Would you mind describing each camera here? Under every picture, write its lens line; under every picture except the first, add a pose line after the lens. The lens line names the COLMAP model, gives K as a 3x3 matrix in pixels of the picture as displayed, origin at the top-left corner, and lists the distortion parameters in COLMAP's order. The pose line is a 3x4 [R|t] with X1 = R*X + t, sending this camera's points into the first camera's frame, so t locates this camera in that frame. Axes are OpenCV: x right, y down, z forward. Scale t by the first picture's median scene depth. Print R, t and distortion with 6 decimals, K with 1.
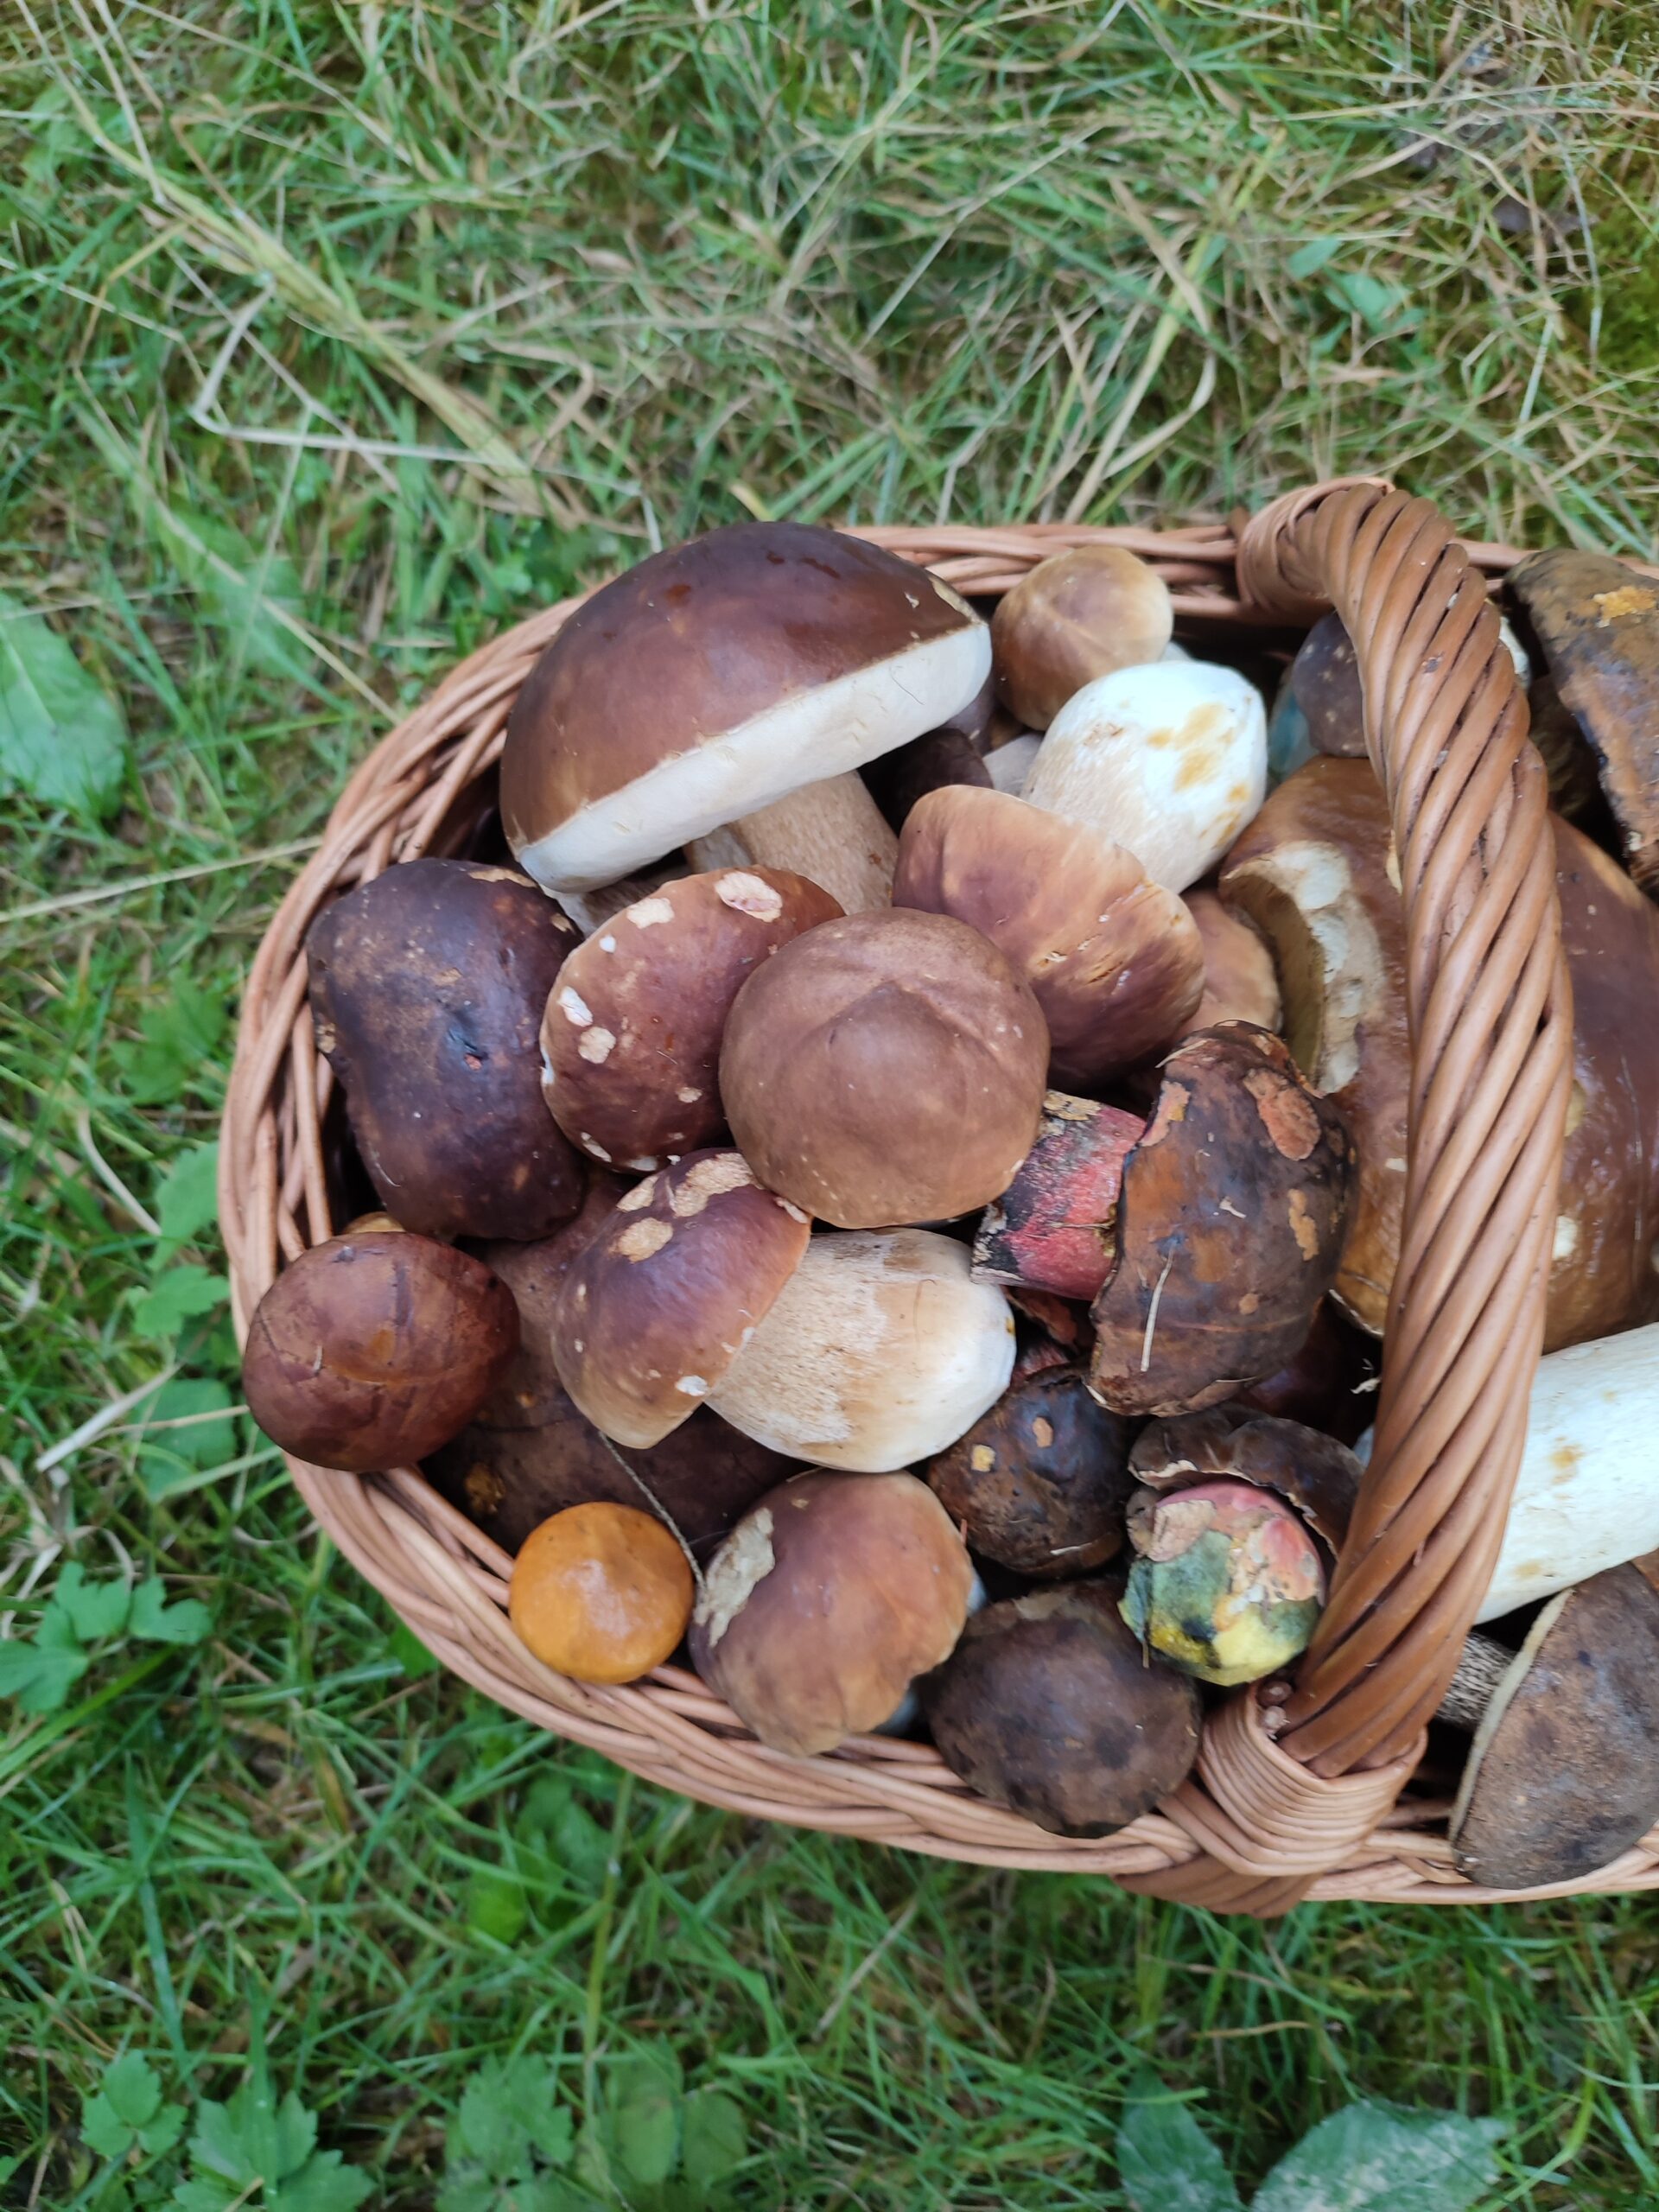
lens RADIAL K [[1597.9, 0, 826.1], [0, 1597.9, 1097.0], [0, 0, 1]] dist [-0.017060, 0.001828]
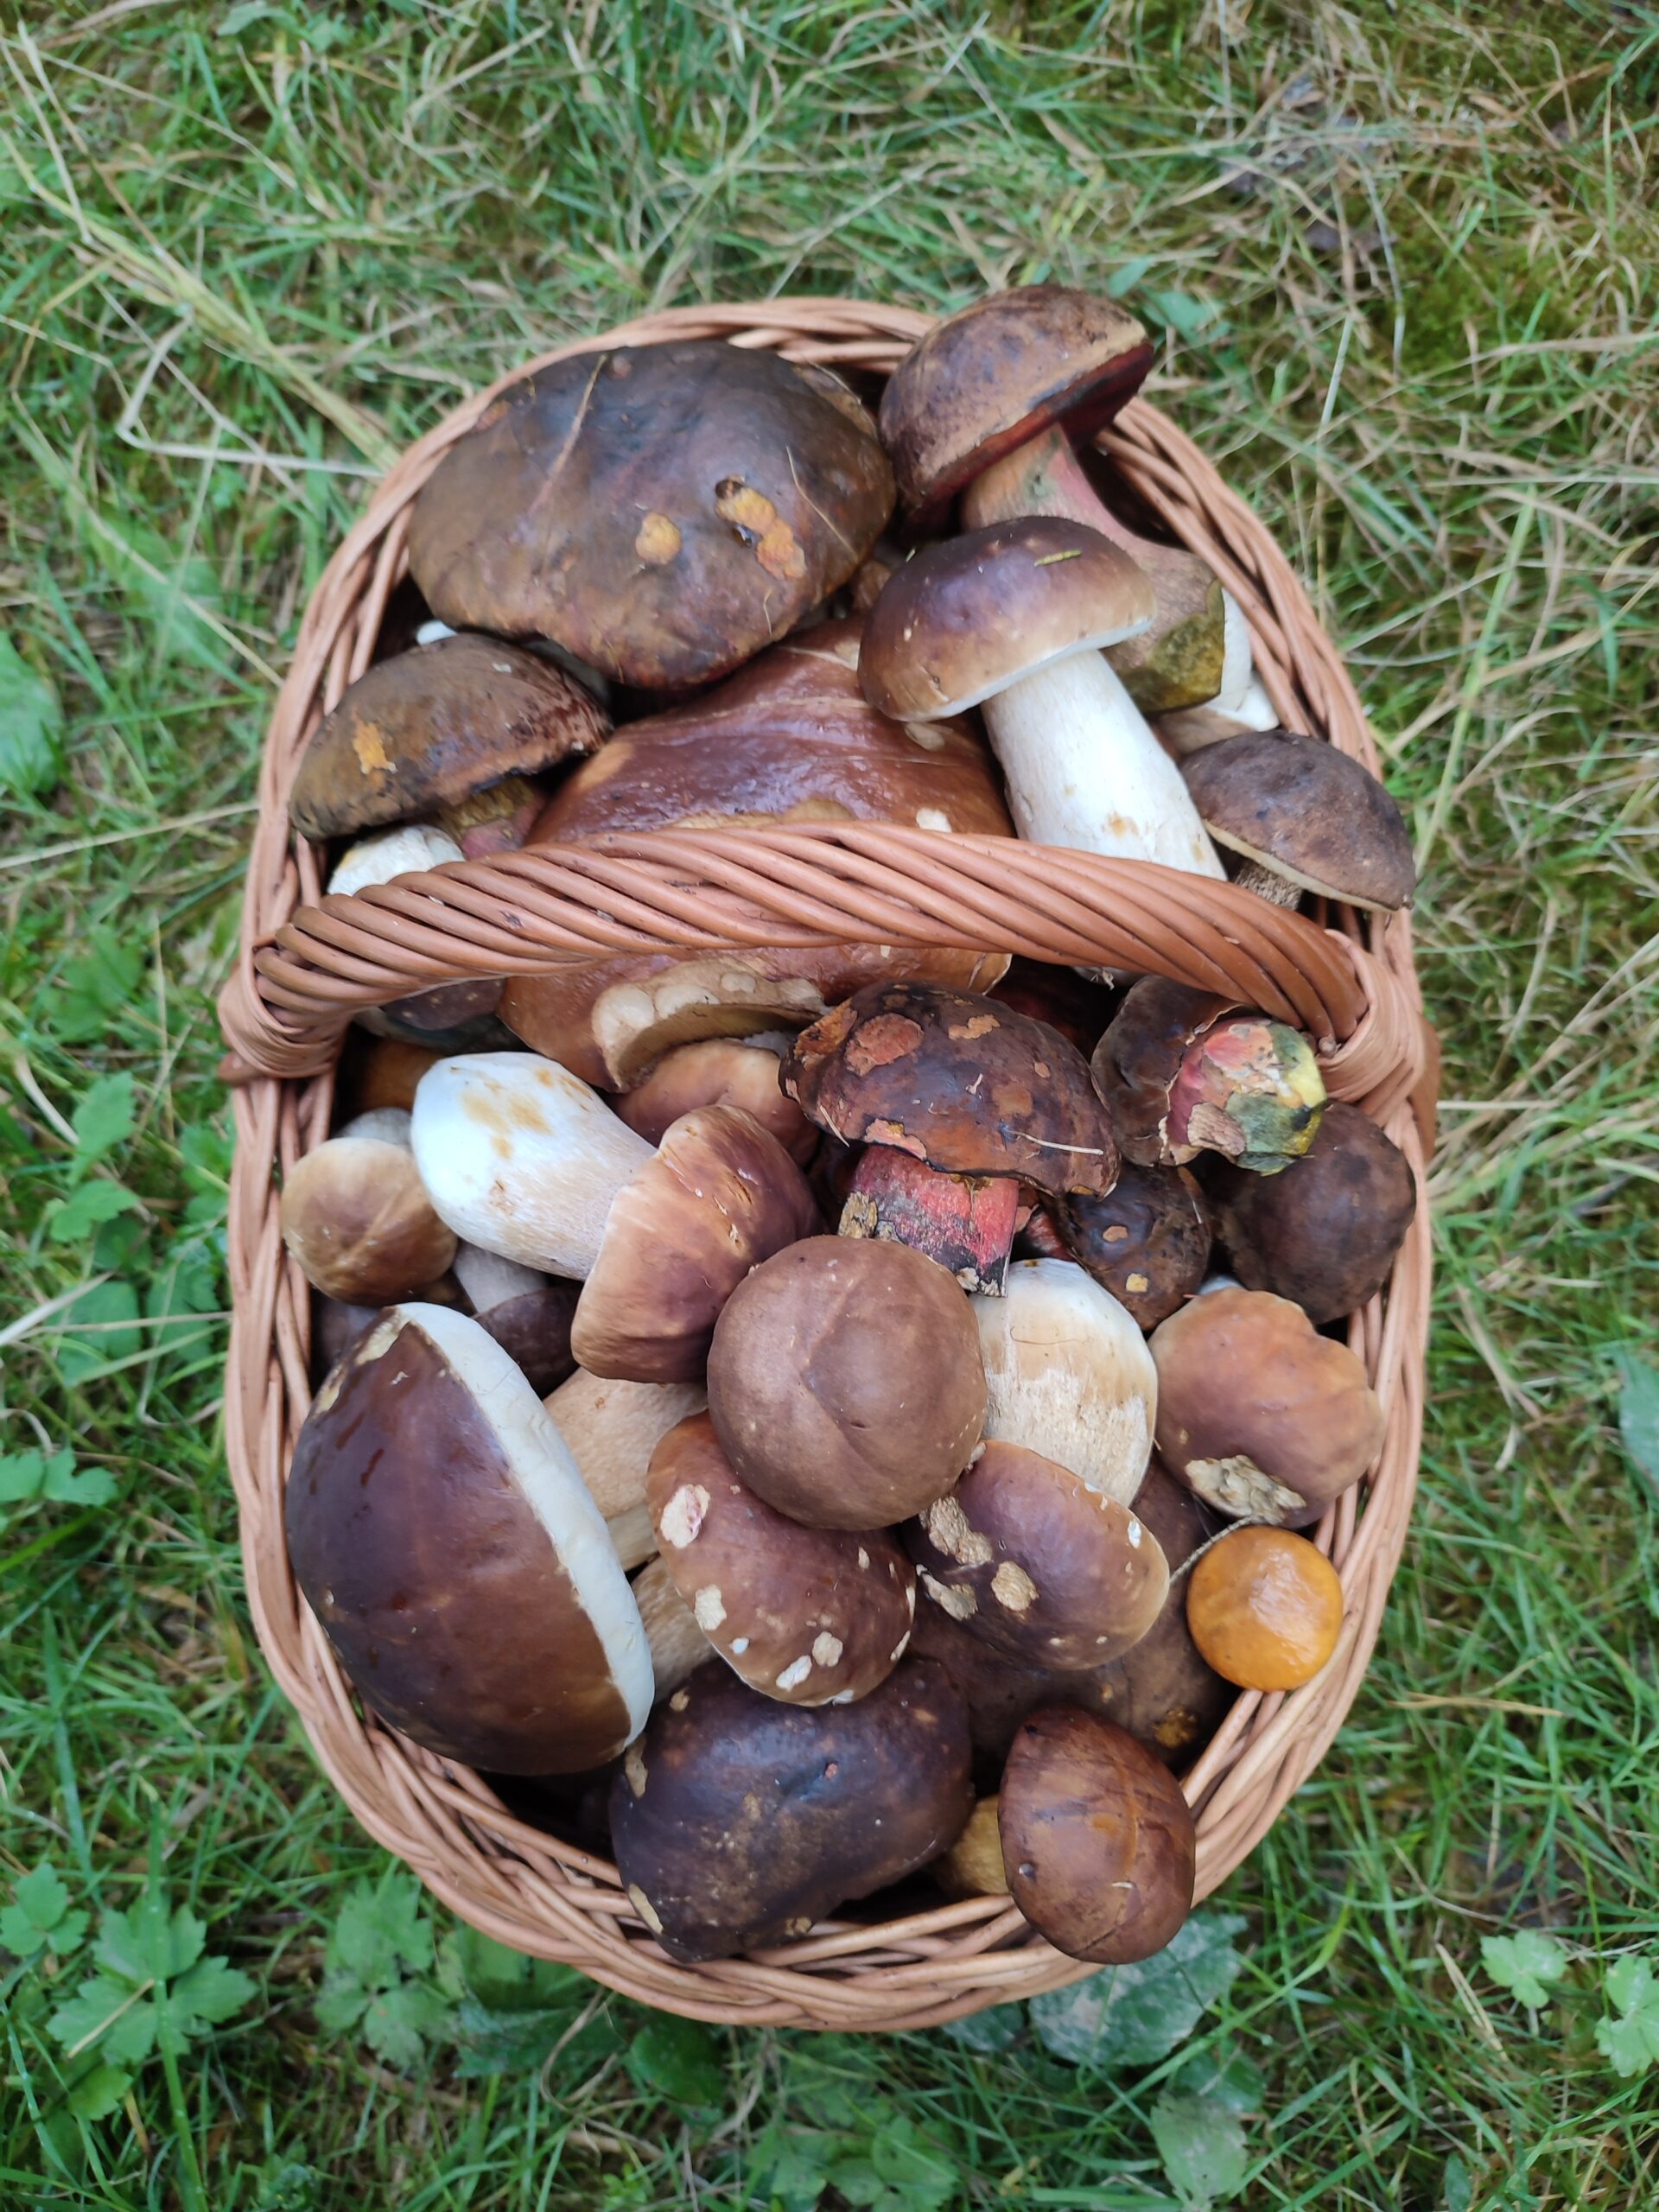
lens RADIAL K [[1587.5, 0, 830.0], [0, 1587.5, 1099.3], [0, 0, 1]] dist [-0.006237, -0.005074]
pose [[0.999870, -0.004759, -0.015430, 0.114965], [0.004654, 0.999966, -0.006789, 0.049483], [0.015462, 0.006716, 0.999858, -0.101056]]
